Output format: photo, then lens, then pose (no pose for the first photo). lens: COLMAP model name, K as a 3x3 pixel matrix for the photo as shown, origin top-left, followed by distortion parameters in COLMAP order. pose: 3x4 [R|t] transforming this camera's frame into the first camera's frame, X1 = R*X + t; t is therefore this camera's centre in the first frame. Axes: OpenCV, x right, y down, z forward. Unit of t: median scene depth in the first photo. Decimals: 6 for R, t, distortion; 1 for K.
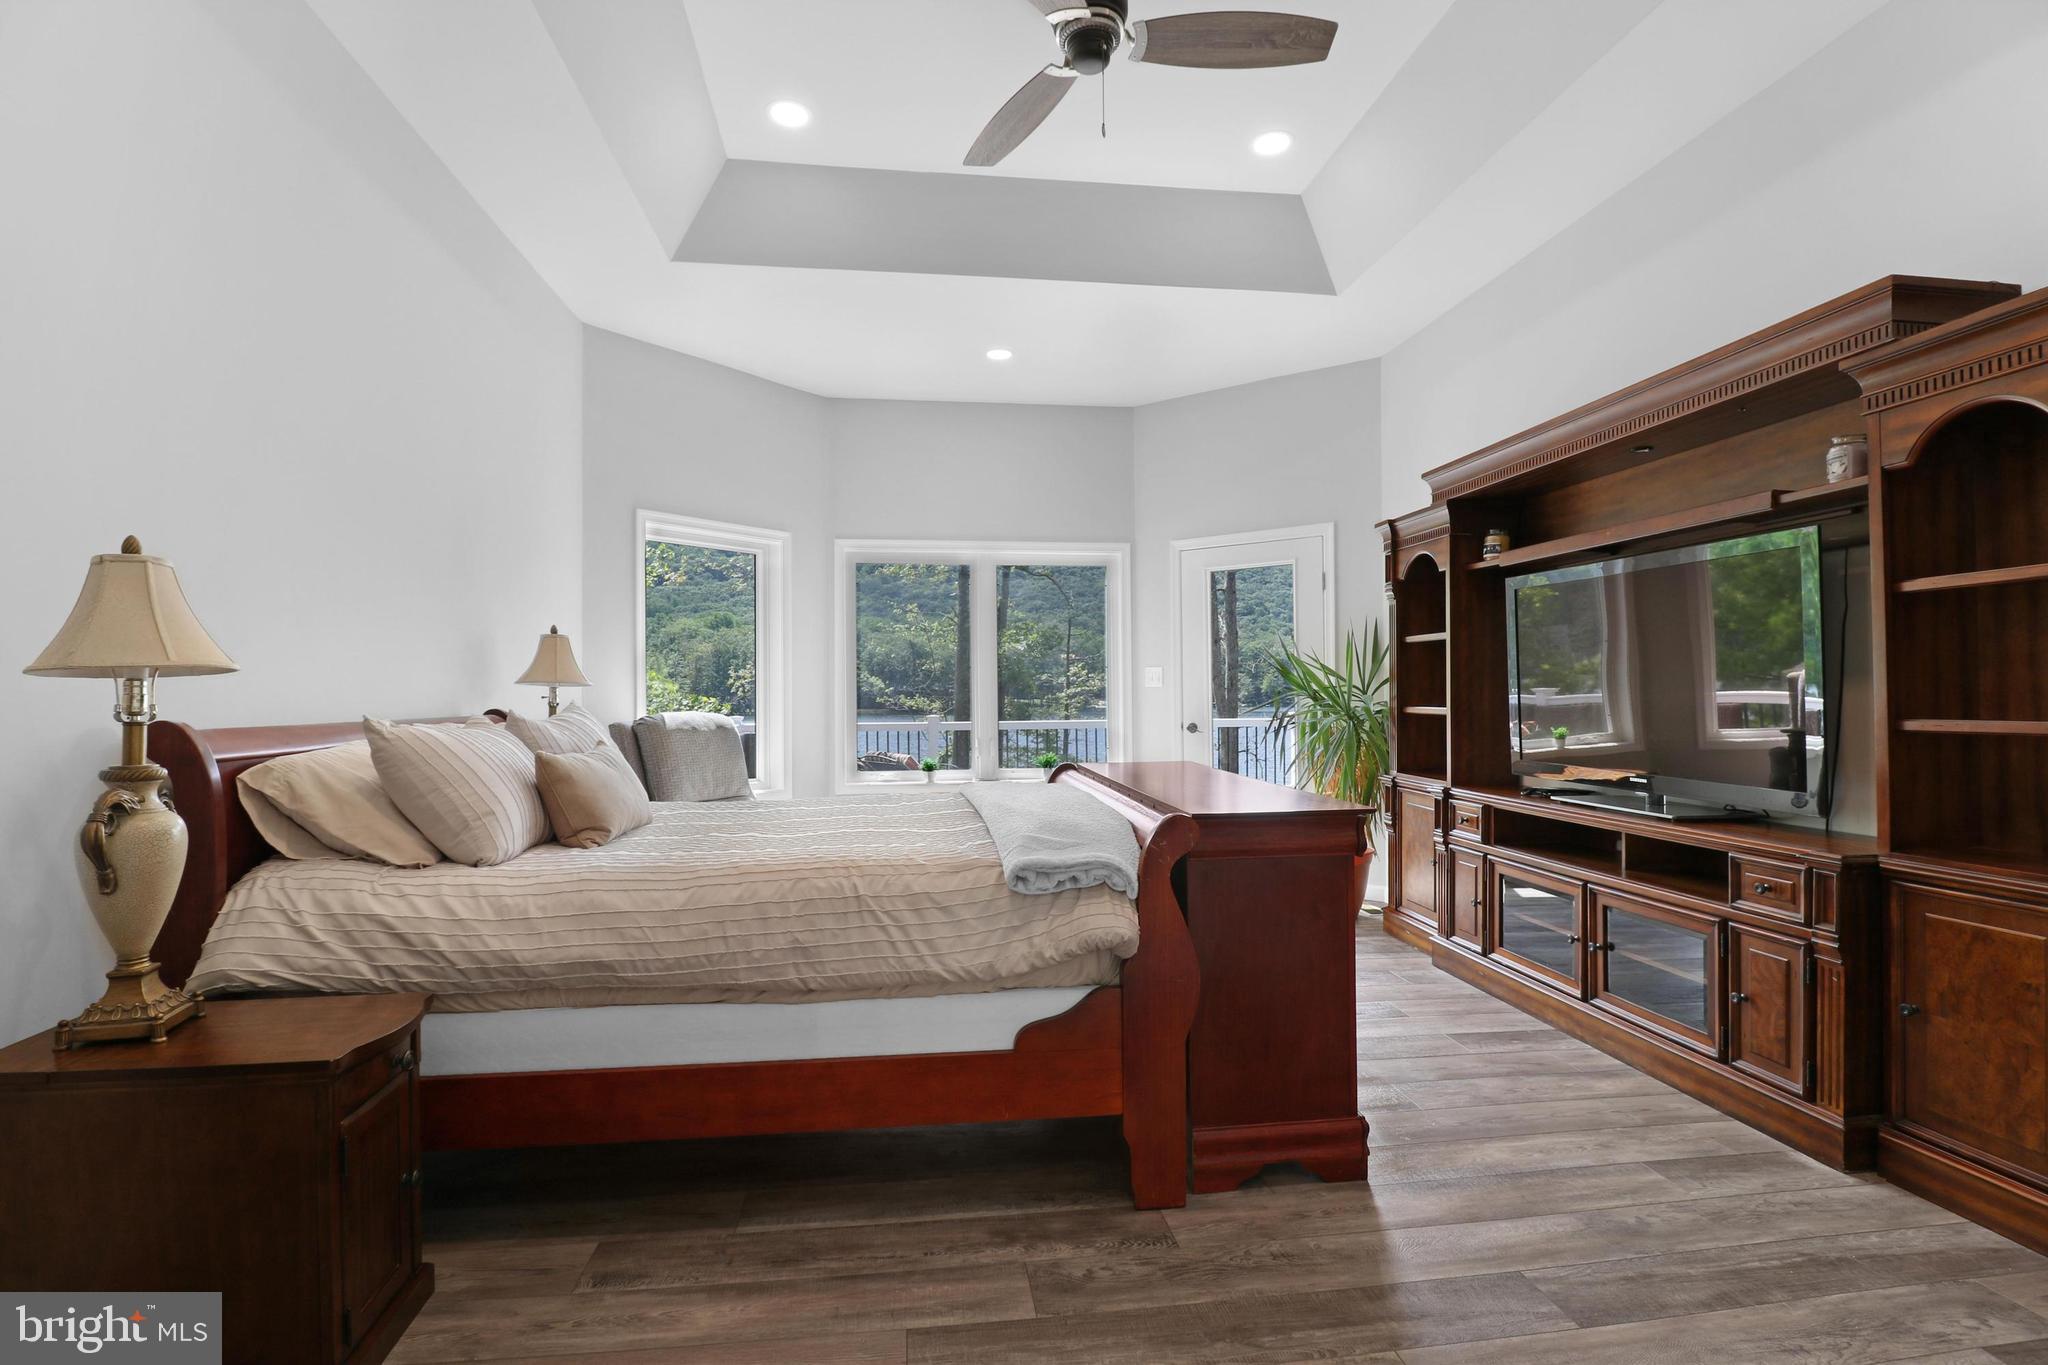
lens RADIAL K [[974.7, 0, 1022.0], [0, 974.7, 686.9], [0, 0, 1]] dist [-0.015062, -0.001053]
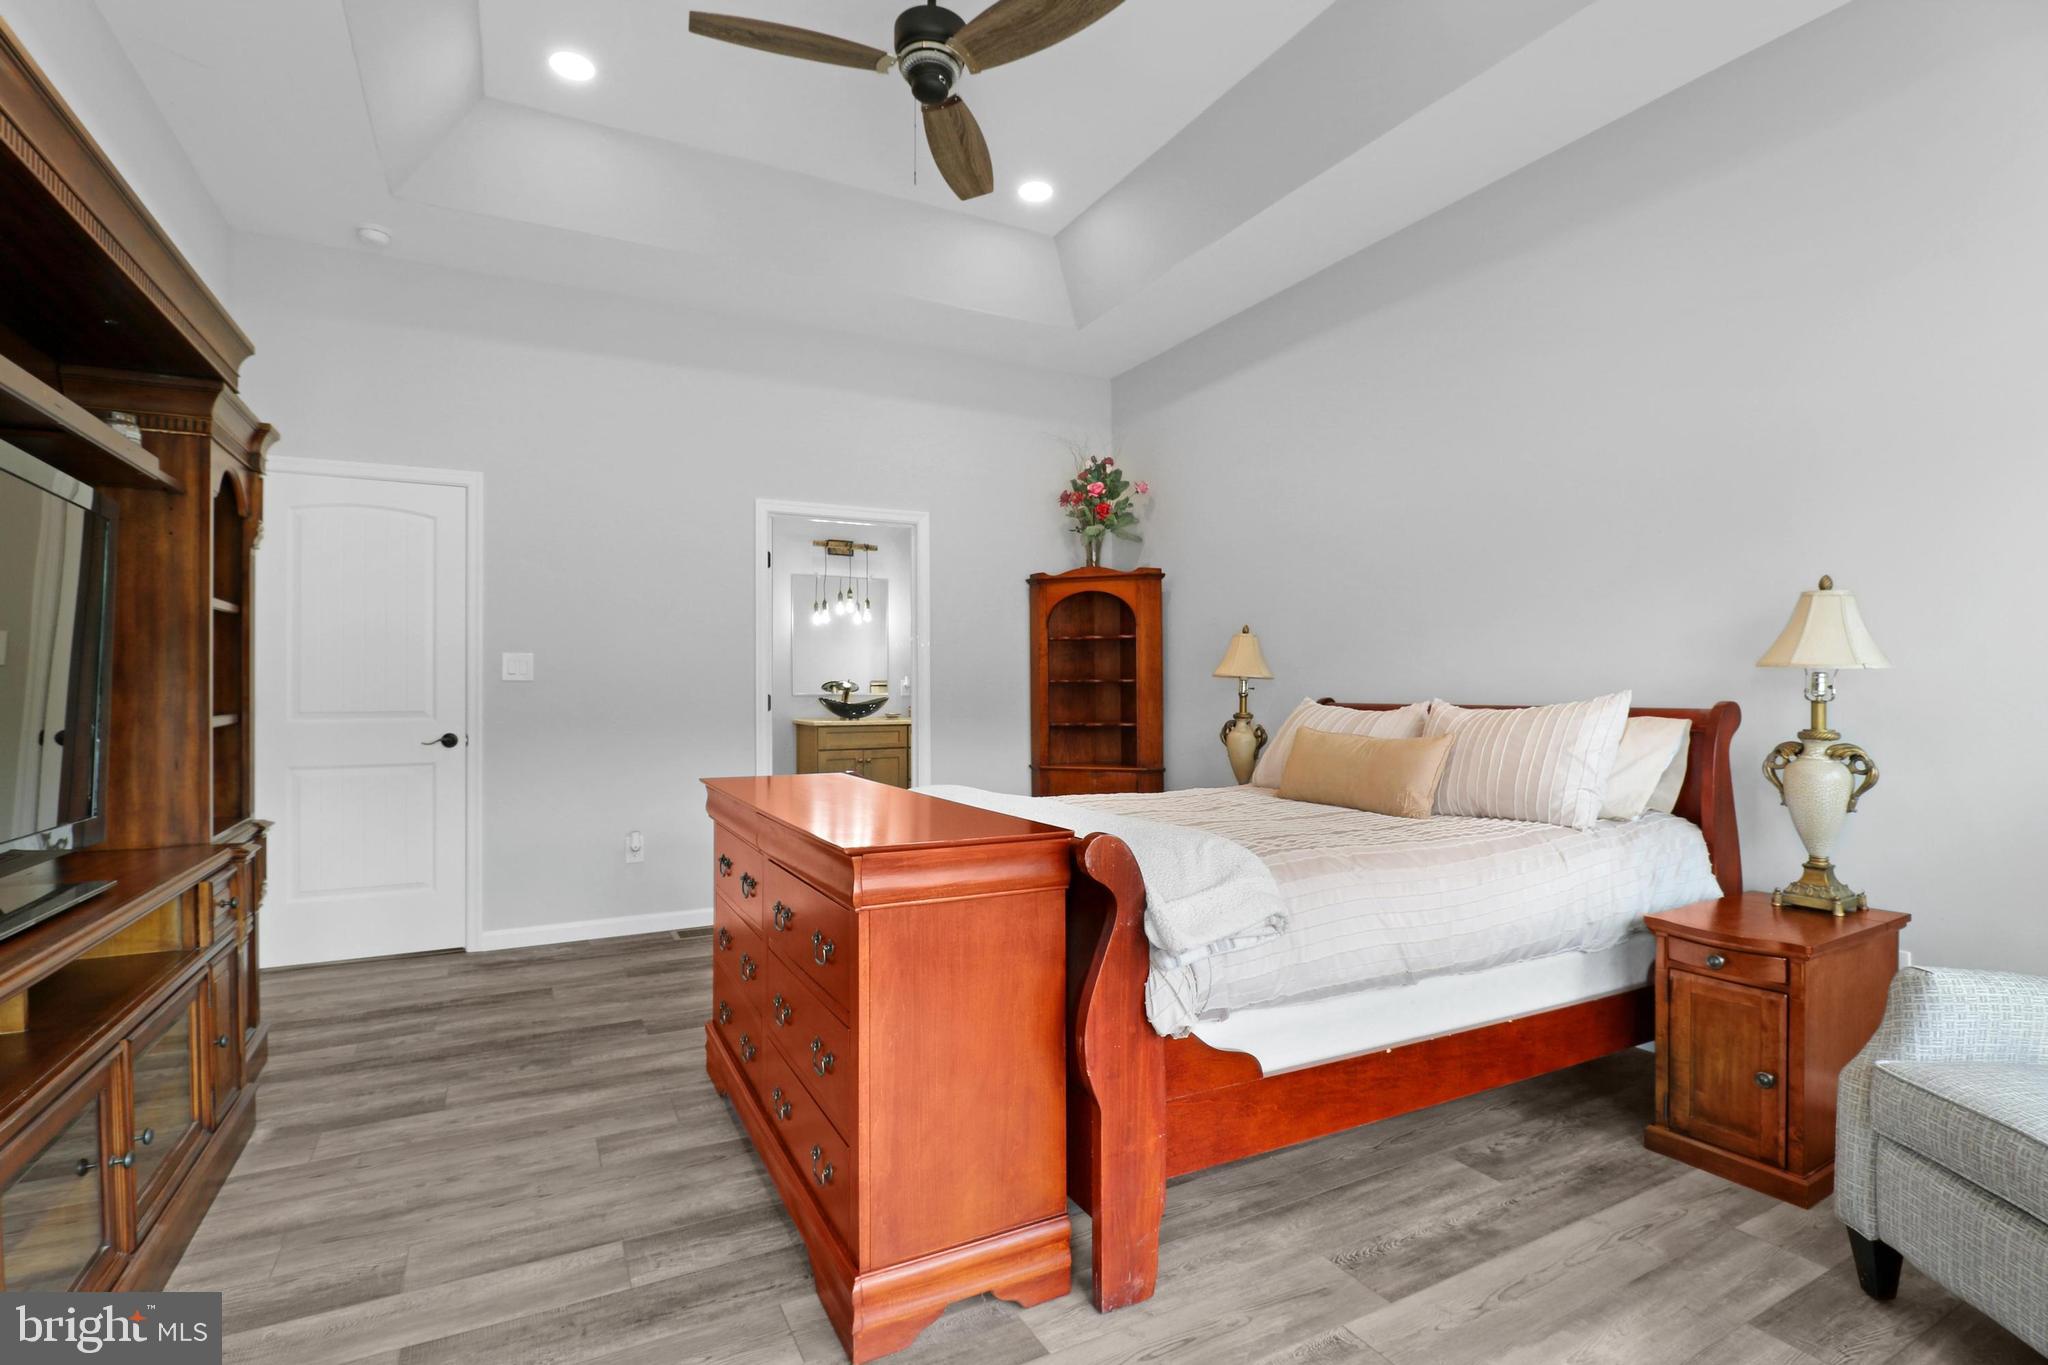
lens RADIAL K [[974.7, 0, 1022.4], [0, 974.7, 684.2], [0, 0, 1]] dist [-0.015062, -0.001053]
pose [[-0.939873, 0.010850, -0.341351, 0.375772], [0.012610, 0.999916, -0.002936, 0.011780], [0.341290, -0.007064, -0.939931, 2.207743]]
